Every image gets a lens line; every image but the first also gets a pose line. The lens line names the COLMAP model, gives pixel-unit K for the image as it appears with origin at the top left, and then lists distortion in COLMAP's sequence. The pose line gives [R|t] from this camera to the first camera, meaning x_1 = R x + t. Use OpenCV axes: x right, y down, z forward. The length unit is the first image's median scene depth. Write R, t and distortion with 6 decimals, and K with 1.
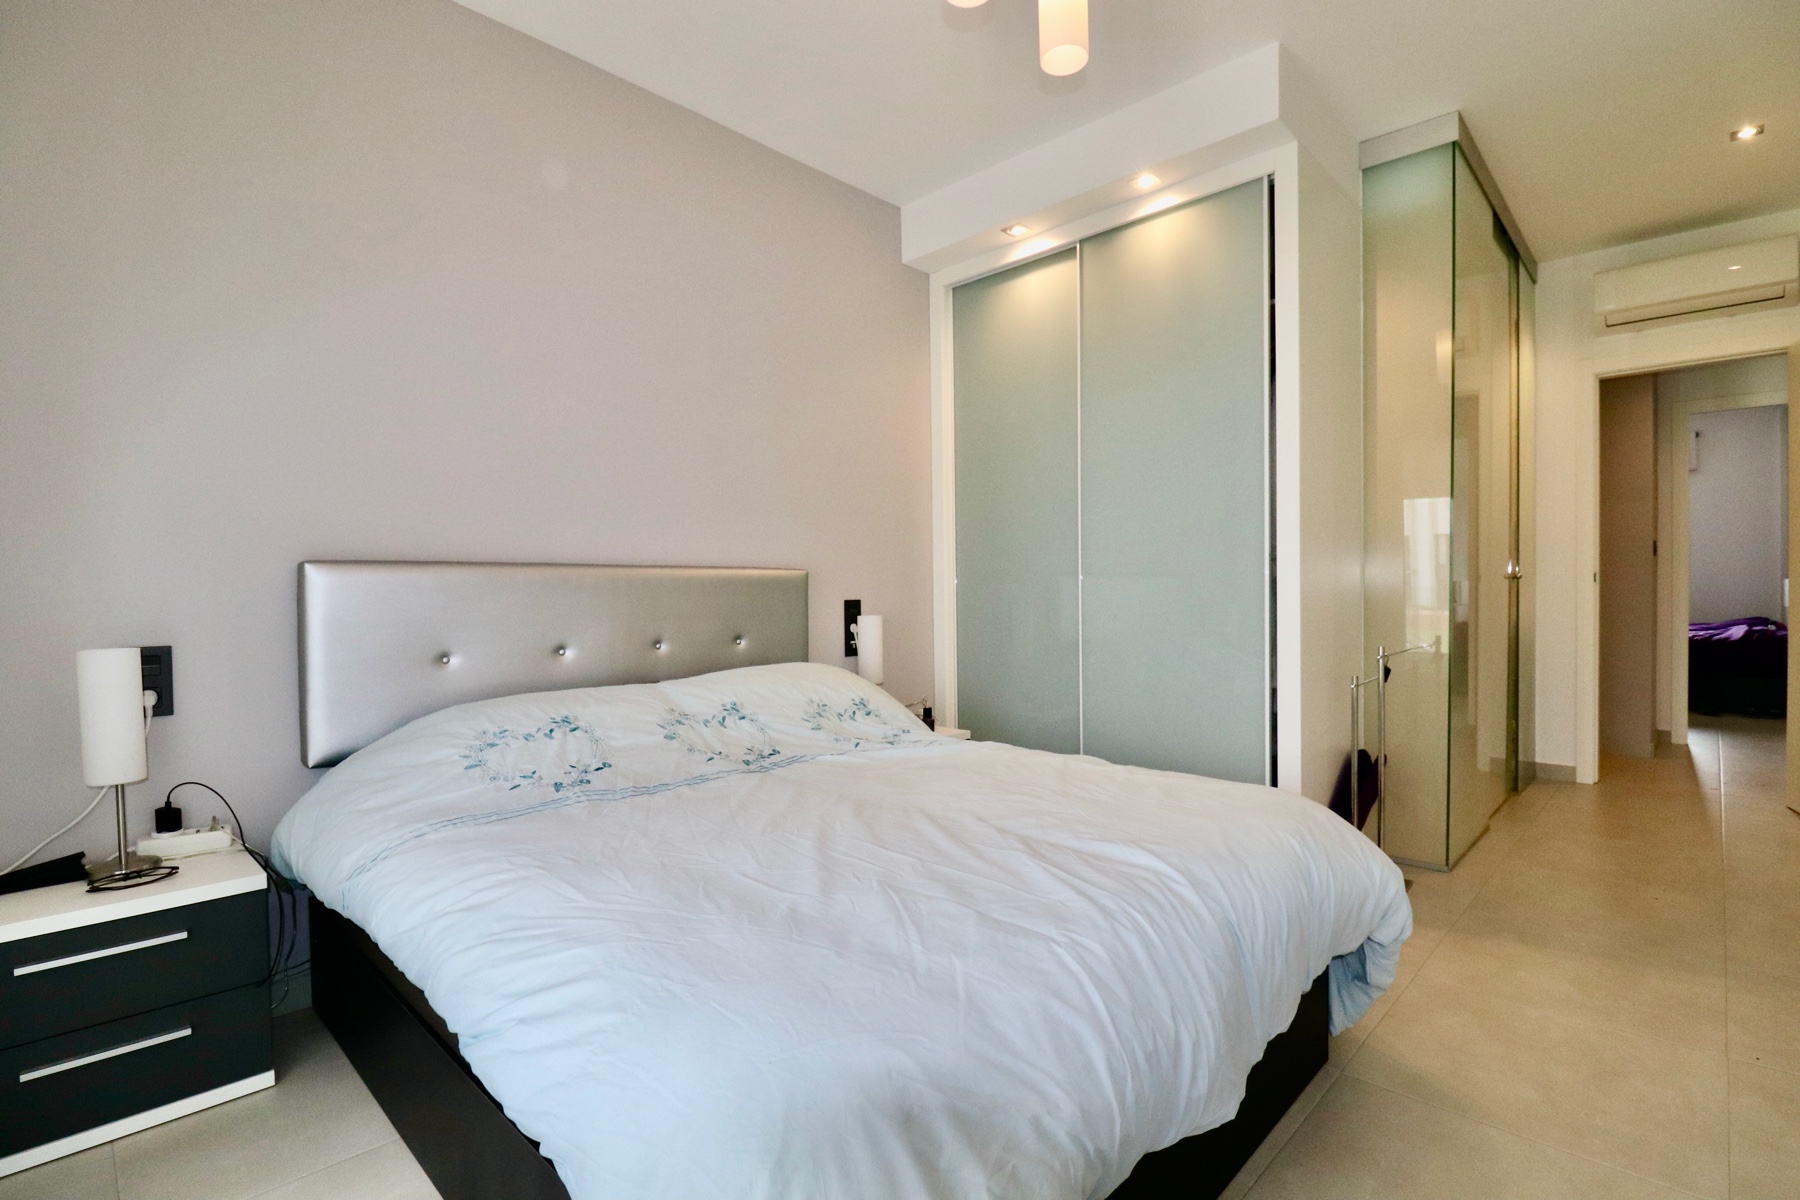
lens RADIAL K [[835.8, 0, 913.5], [0, 835.8, 601.7], [0, 0, 1]] dist [0.000930, -0.011972]
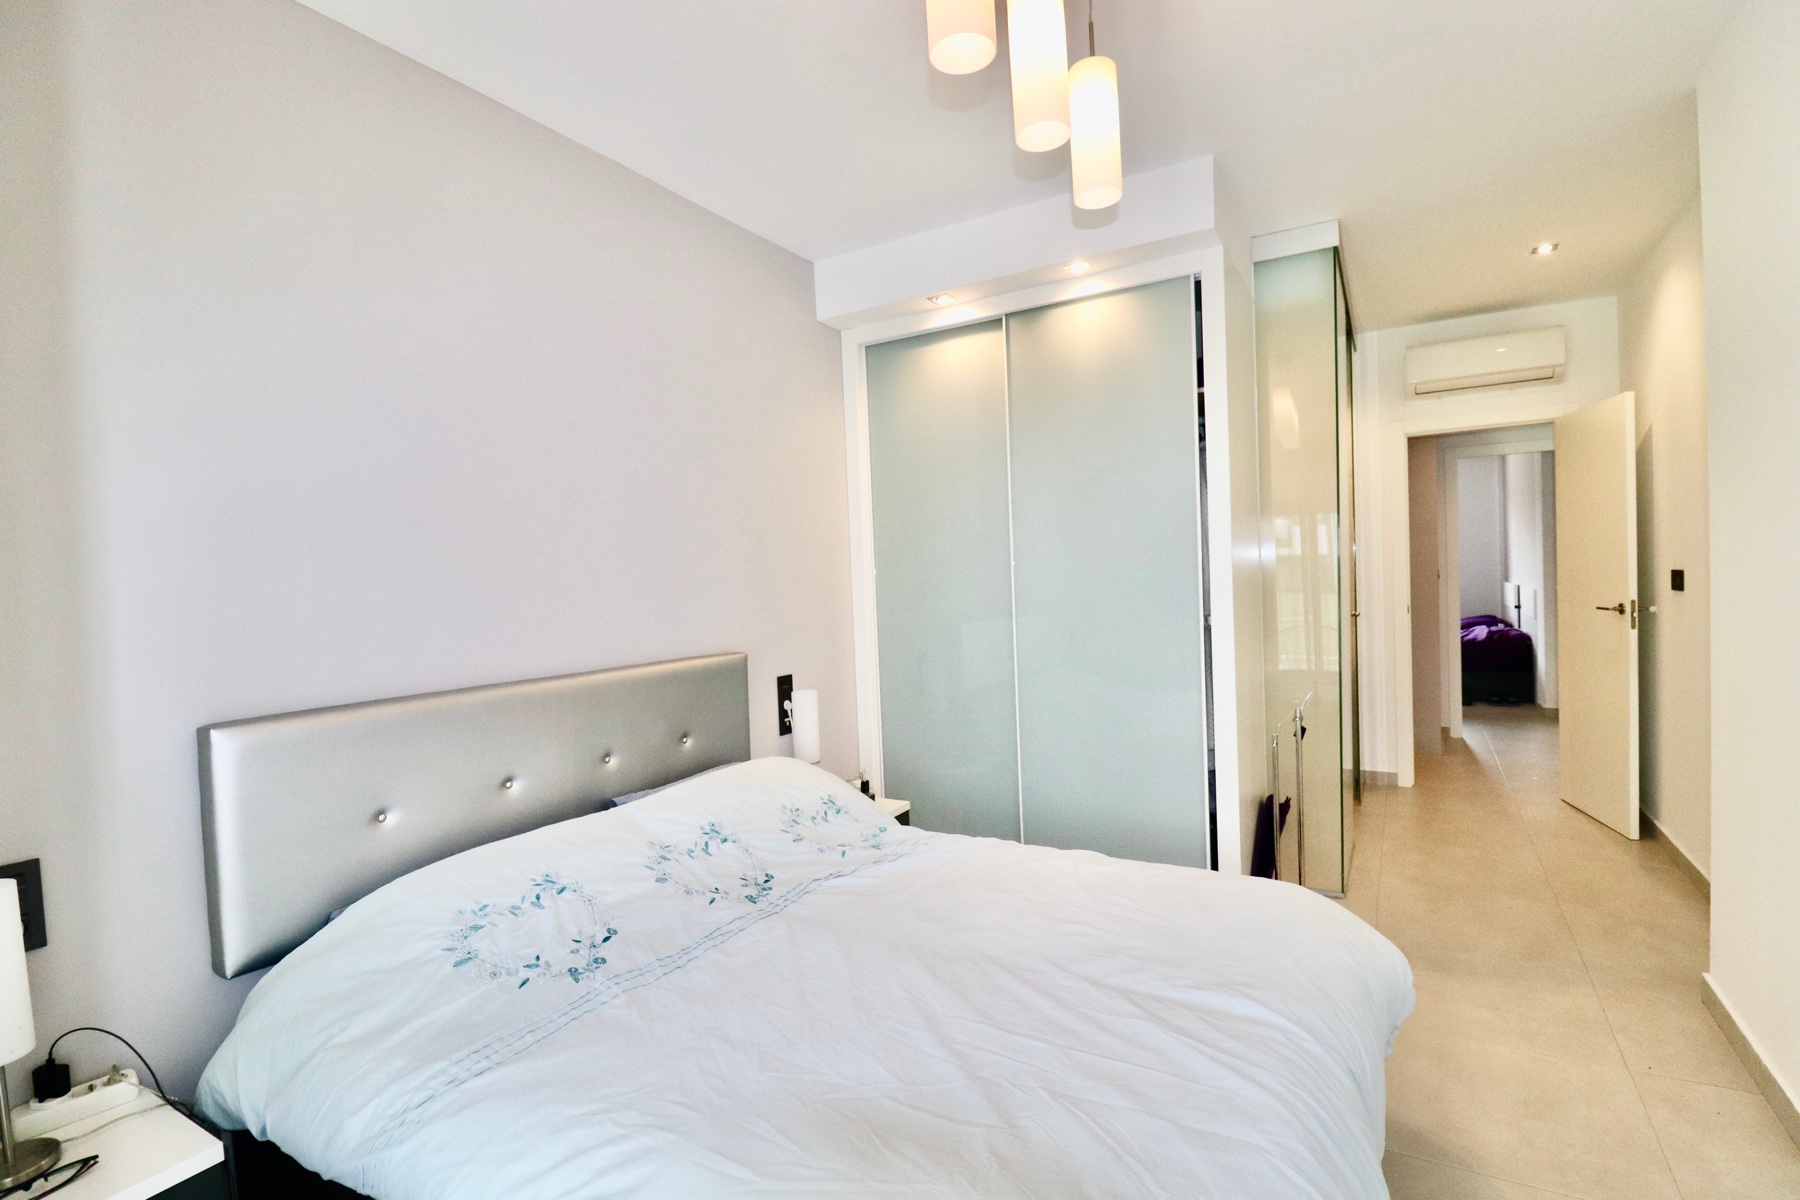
lens RADIAL K [[835.8, 0, 913.5], [0, 835.8, 601.7], [0, 0, 1]] dist [0.000930, -0.011972]
pose [[0.972048, -0.034375, 0.232254, -0.205209], [0.032424, 0.999400, 0.012211, -0.129358], [-0.232535, -0.004339, 0.972578, 0.048842]]
